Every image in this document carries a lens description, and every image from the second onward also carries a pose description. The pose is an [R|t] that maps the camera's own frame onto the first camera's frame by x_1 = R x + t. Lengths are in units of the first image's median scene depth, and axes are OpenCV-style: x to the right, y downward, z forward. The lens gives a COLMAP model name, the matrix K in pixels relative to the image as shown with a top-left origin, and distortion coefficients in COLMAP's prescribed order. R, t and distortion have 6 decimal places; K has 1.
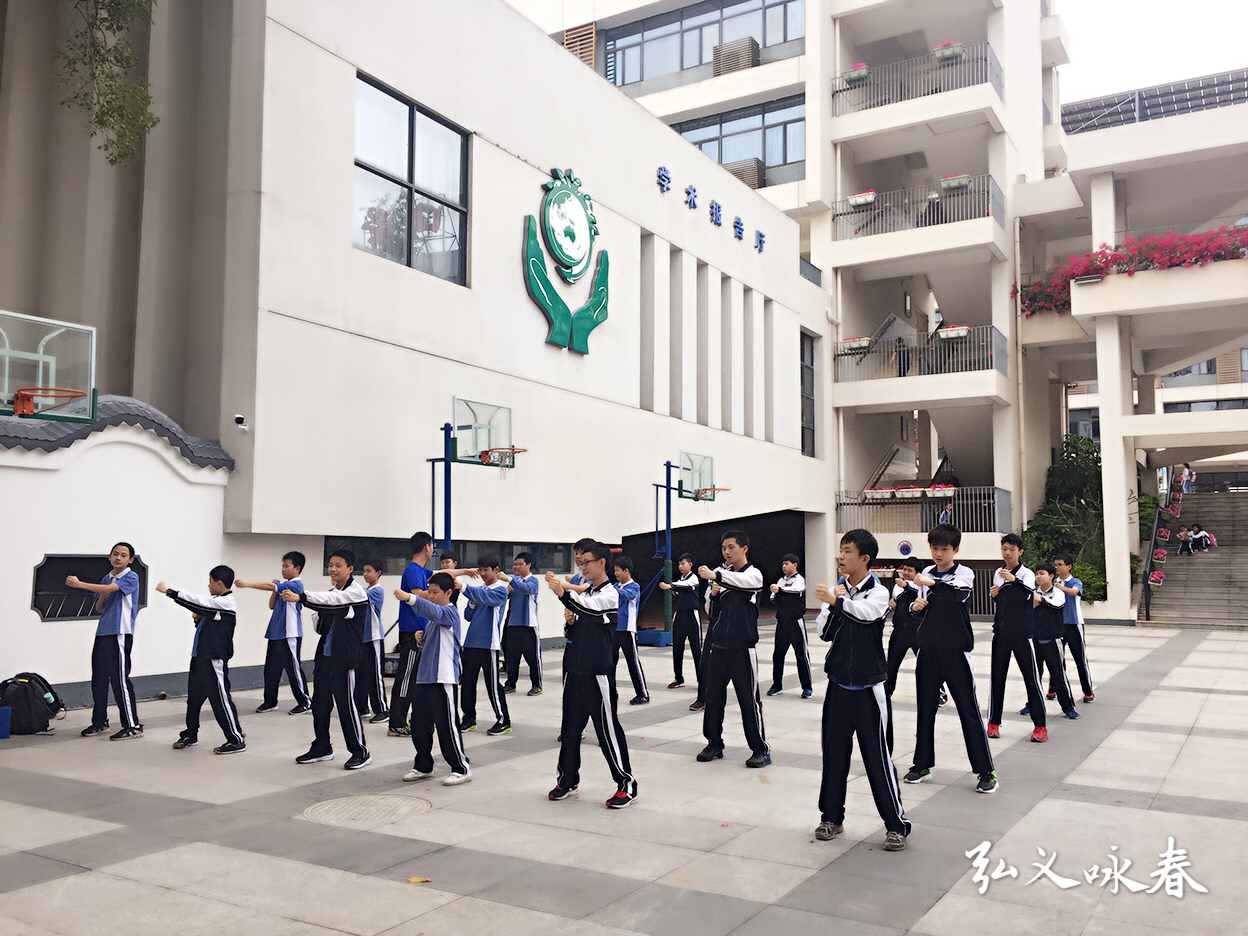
lens RADIAL K [[1061.5, 0, 613.3], [0, 1061.5, 460.0], [0, 0, 1]] dist [0.062891, -0.085977]
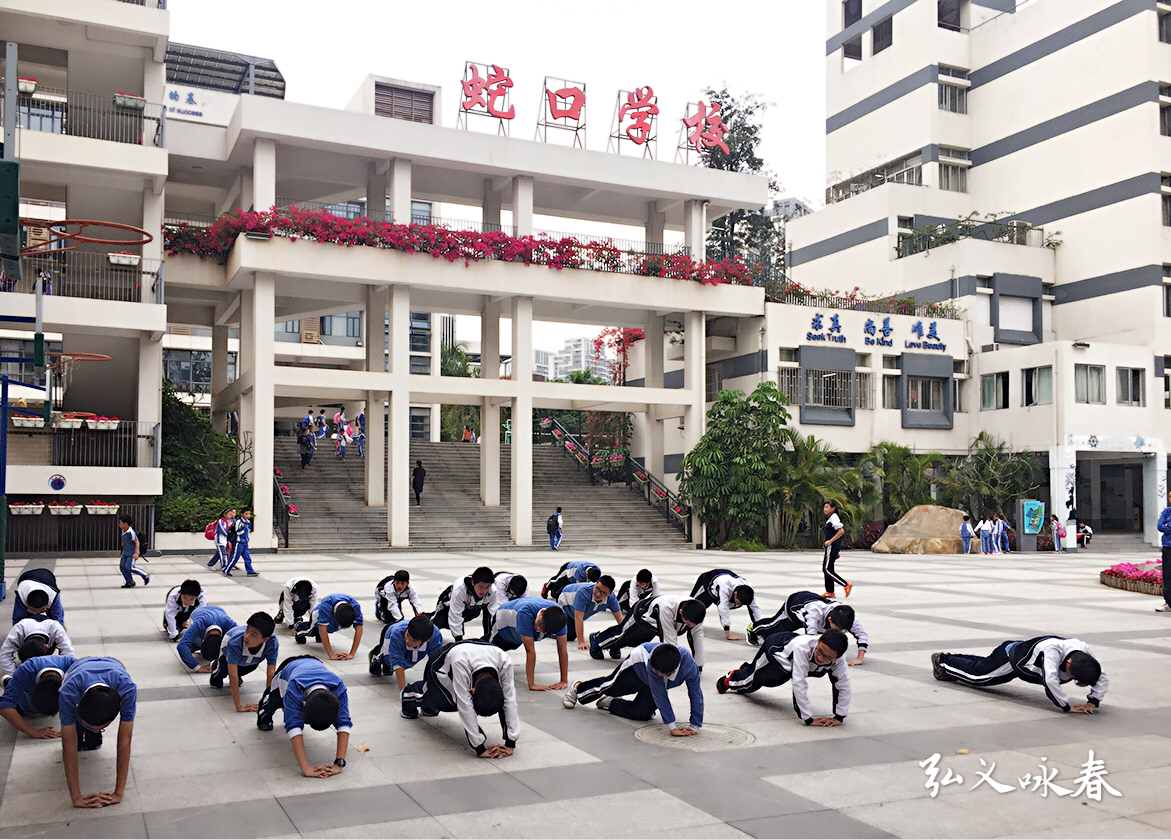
lens RADIAL K [[1049.2, 0, 538.4], [0, 1049.2, 463.7], [0, 0, 1]] dist [0.051665, -0.062839]
pose [[0.570329, 0.023220, 0.821088, -0.365518], [-0.086367, 0.995755, 0.031830, 0.001507], [-0.816864, -0.089069, 0.569913, 0.201224]]
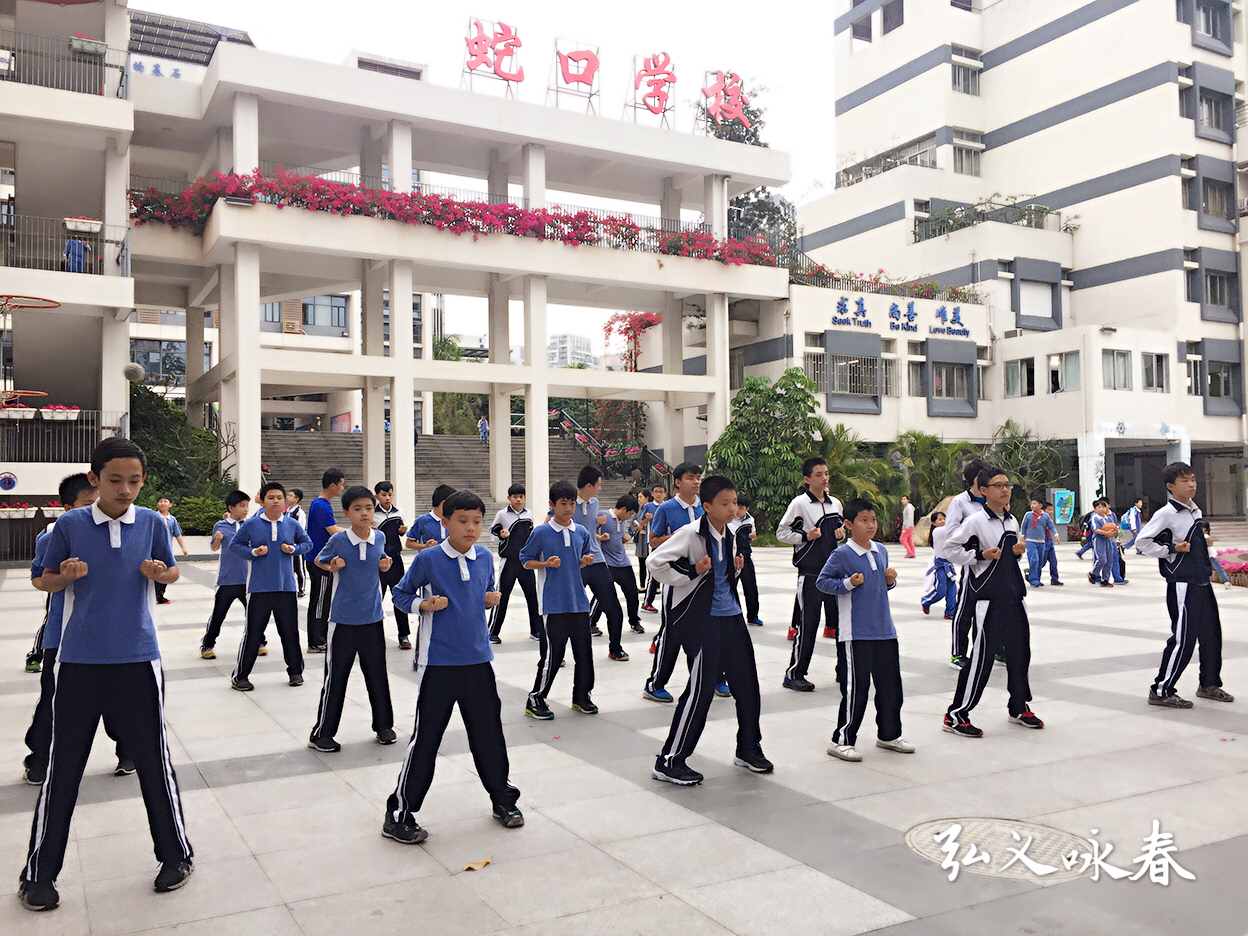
lens RADIAL K [[1061.5, 0, 620.5], [0, 1061.5, 466.3], [0, 0, 1]] dist [0.062891, -0.085977]
pose [[0.496784, 0.013352, 0.867772, -0.299835], [-0.079325, 0.996395, 0.030081, 0.015138], [-0.864242, -0.083780, 0.496052, 0.295303]]
